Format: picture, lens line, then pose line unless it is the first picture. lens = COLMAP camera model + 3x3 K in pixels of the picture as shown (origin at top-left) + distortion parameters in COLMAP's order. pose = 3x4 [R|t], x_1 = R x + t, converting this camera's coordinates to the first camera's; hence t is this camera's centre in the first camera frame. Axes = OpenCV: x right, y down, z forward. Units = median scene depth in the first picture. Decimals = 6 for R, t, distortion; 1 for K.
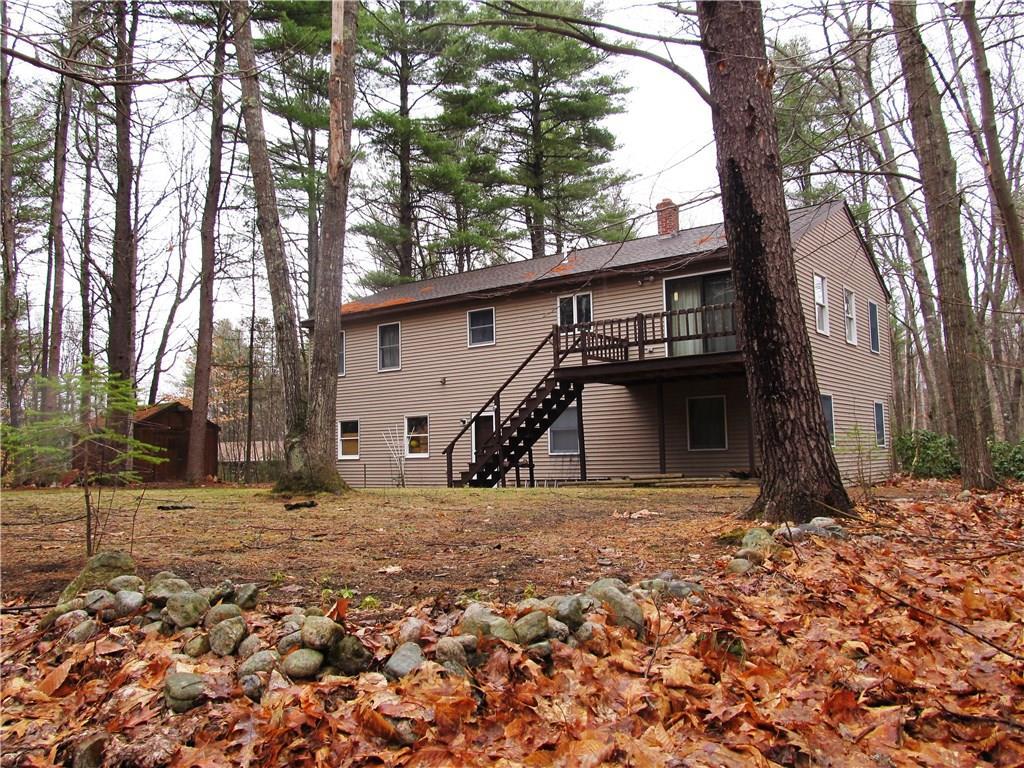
lens RADIAL K [[842.7, 0, 512.3], [0, 842.7, 381.9], [0, 0, 1]] dist [-0.048584, 0.012804]
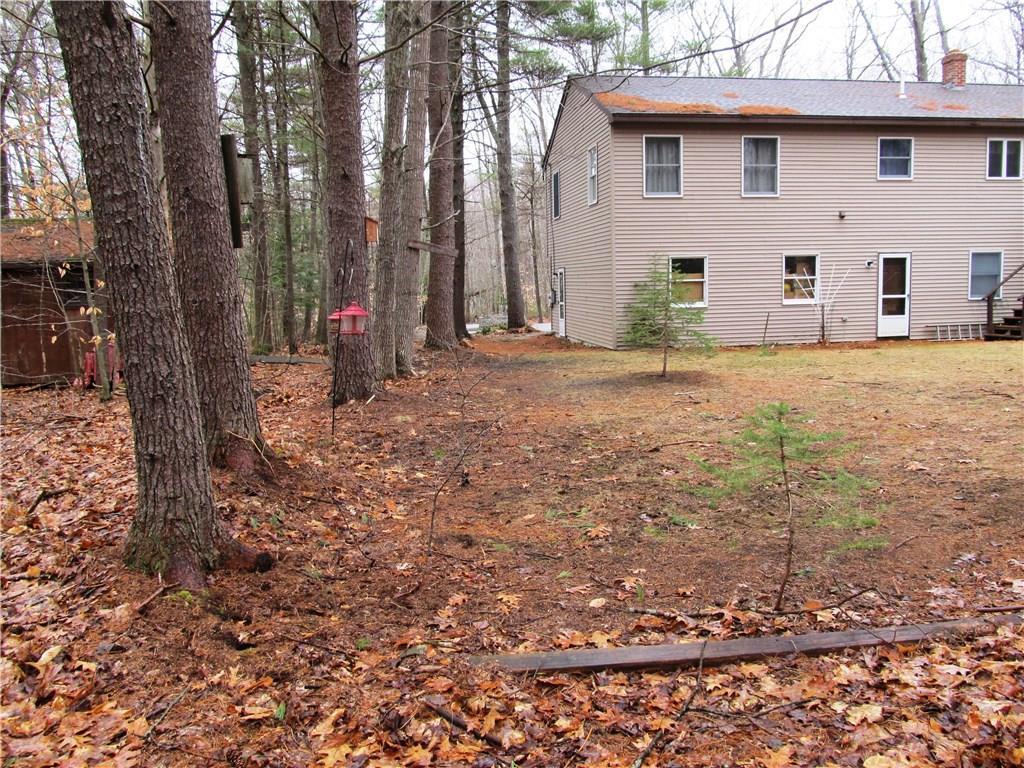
lens RADIAL K [[842.7, 0, 511.8], [0, 842.7, 384.9], [0, 0, 1]] dist [-0.048584, 0.012804]
pose [[0.708951, -0.087579, 0.699799, -0.949335], [-0.059336, 0.981335, 0.182926, 0.033238], [-0.702758, -0.171209, 0.690521, 0.628873]]
